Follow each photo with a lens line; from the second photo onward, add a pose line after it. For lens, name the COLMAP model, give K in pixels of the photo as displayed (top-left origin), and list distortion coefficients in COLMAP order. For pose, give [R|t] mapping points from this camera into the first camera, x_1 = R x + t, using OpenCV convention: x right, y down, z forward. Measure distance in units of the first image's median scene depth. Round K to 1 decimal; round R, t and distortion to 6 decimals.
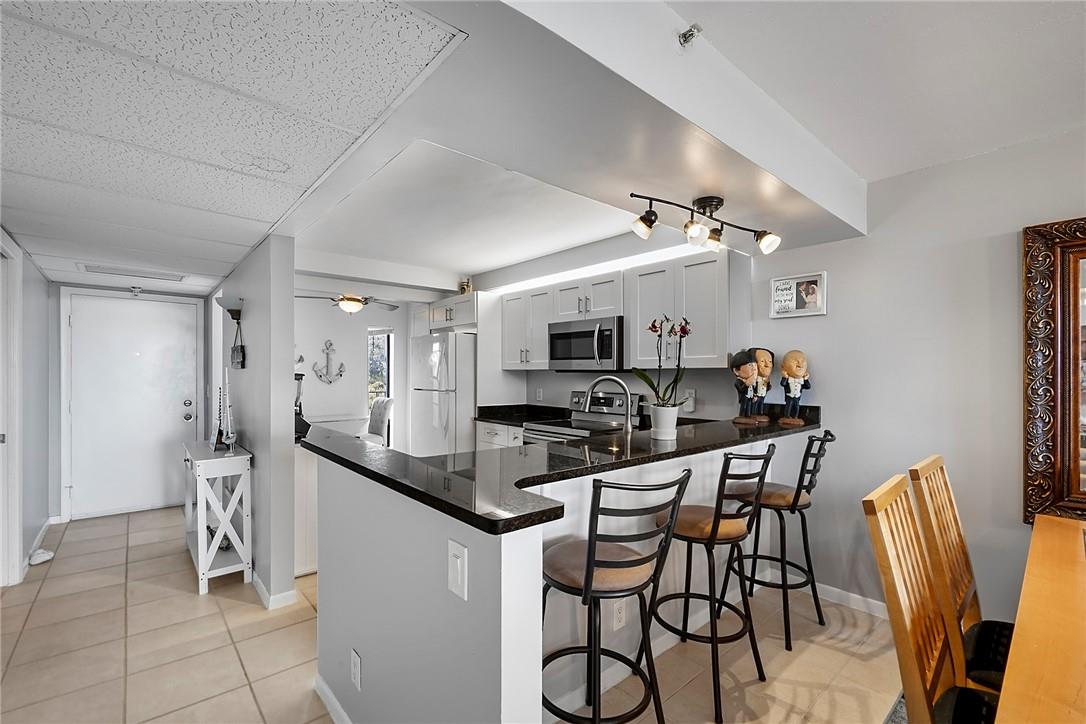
lens RADIAL K [[470.4, 0, 538.5], [0, 470.4, 370.2], [0, 0, 1]] dist [0.000212, -0.000543]
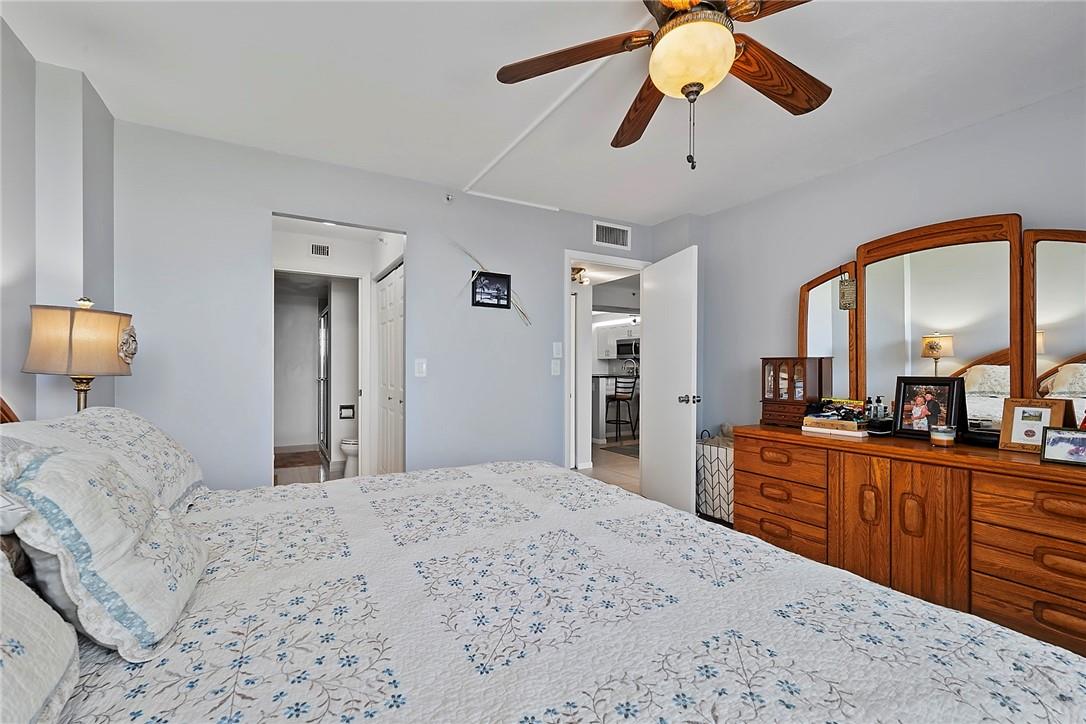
lens RADIAL K [[470.4, 0, 538.5], [0, 470.4, 370.2], [0, 0, 1]] dist [0.000212, -0.000543]
pose [[0.977892, -0.001757, -0.209104, 0.125216], [0.004923, 0.999881, 0.014622, 0.019462], [0.209054, -0.015328, 0.977784, -1.378953]]
